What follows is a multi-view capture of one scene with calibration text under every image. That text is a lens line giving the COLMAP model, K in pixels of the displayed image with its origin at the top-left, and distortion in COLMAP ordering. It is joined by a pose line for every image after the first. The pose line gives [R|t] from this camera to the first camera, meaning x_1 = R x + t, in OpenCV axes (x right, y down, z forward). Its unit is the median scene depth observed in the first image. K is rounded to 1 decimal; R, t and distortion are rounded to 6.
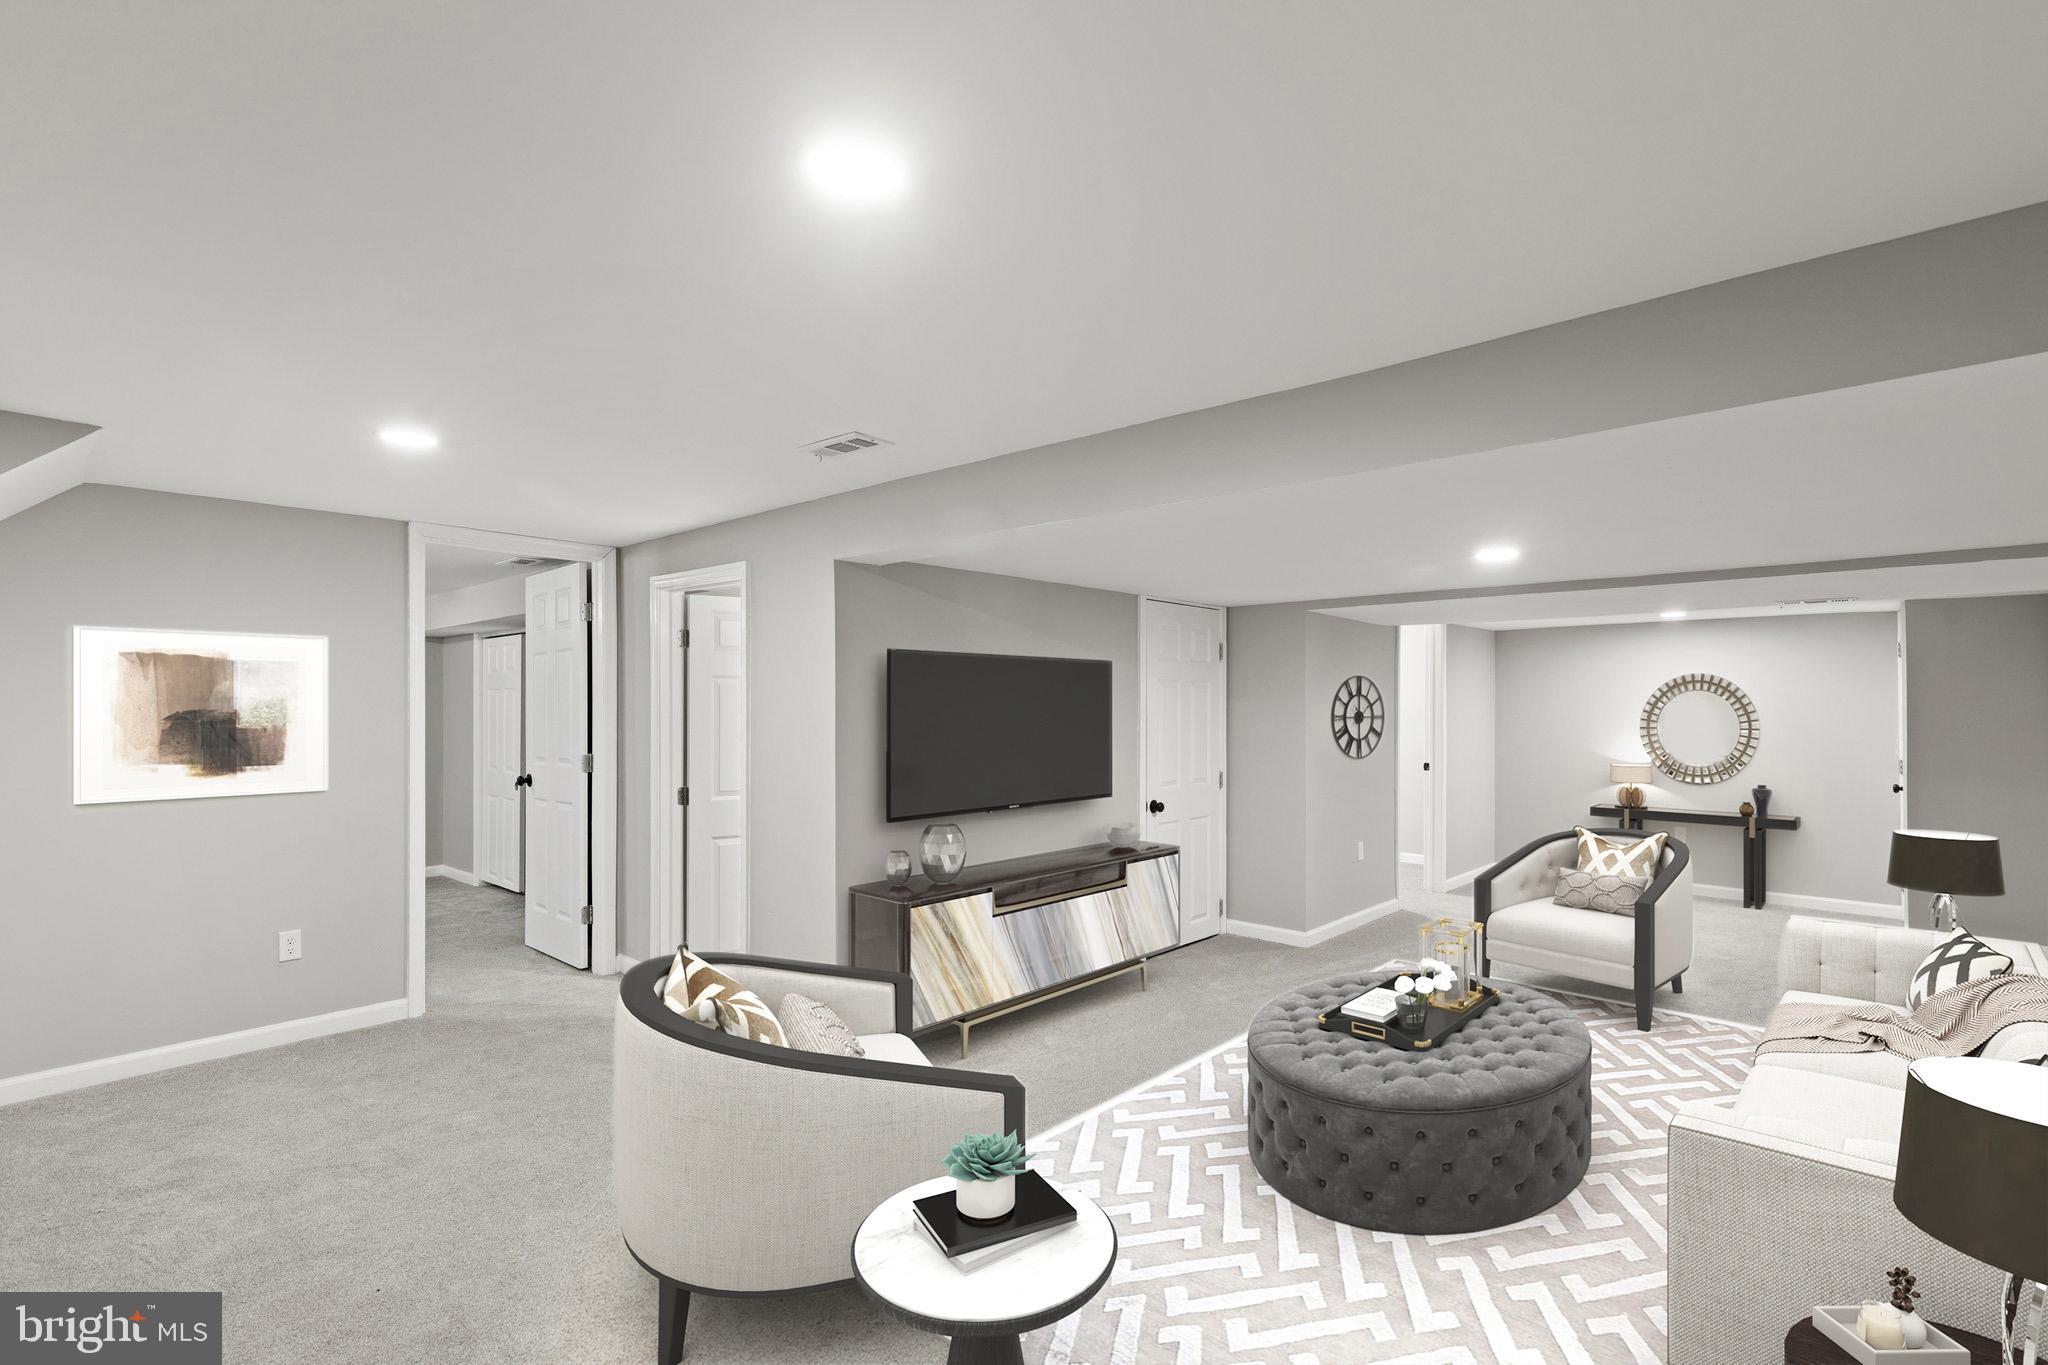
lens RADIAL K [[945.3, 0, 992.0], [0, 945.3, 692.4], [0, 0, 1]] dist [0.009949, -0.003512]
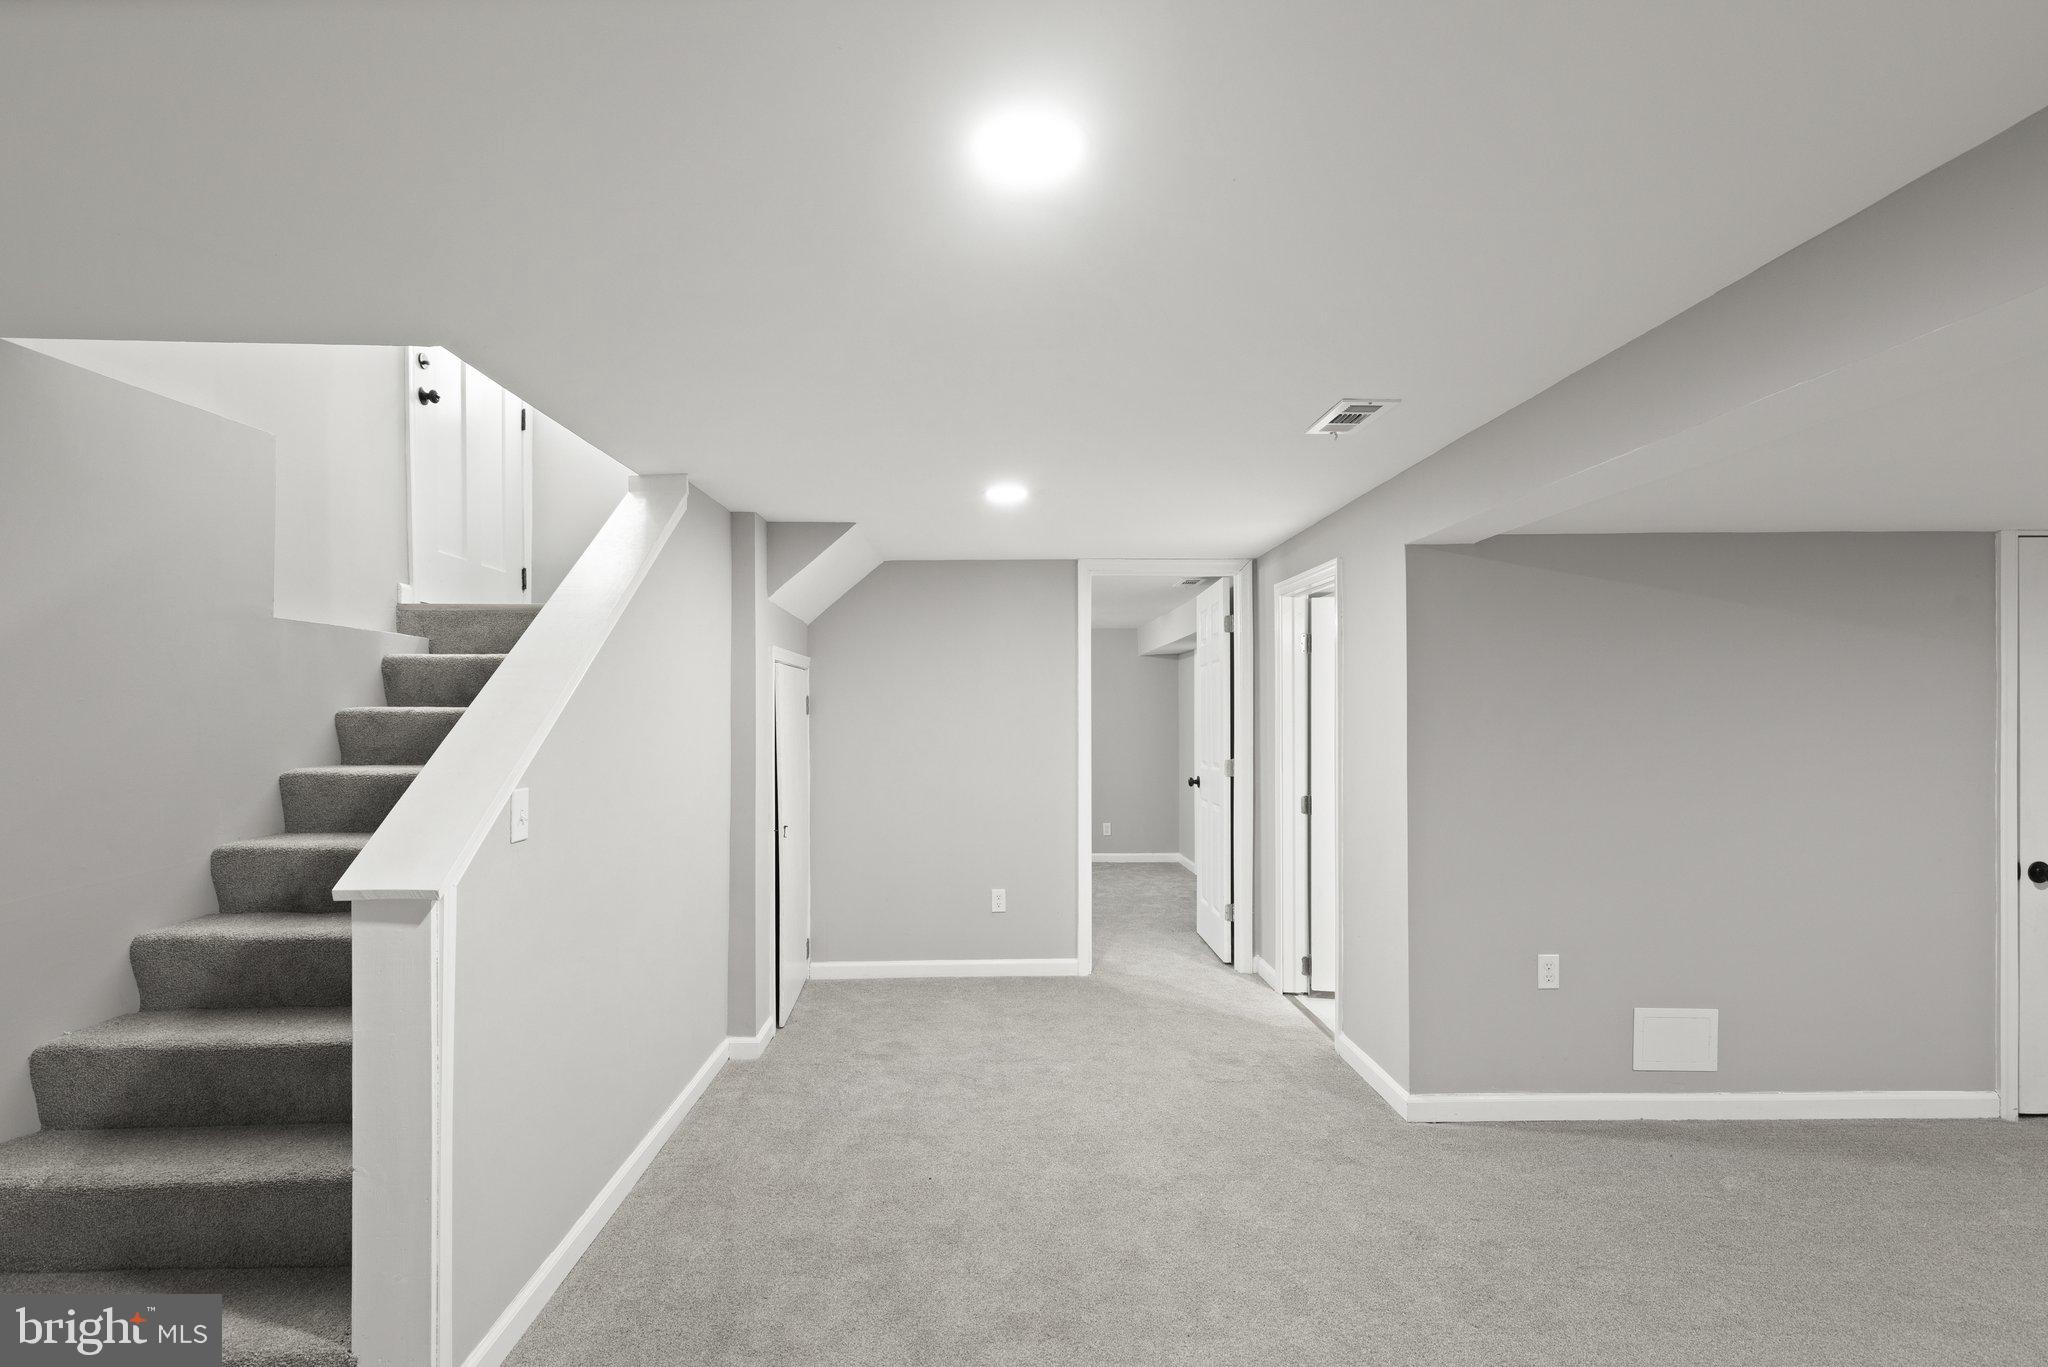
lens RADIAL K [[945.3, 0, 1016.1], [0, 945.3, 701.1], [0, 0, 1]] dist [0.009949, -0.003512]
pose [[0.702163, -0.013692, -0.711884, 0.175198], [0.013635, 0.999890, -0.005783, 0.004072], [0.711886, -0.005646, 0.702273, 0.108642]]
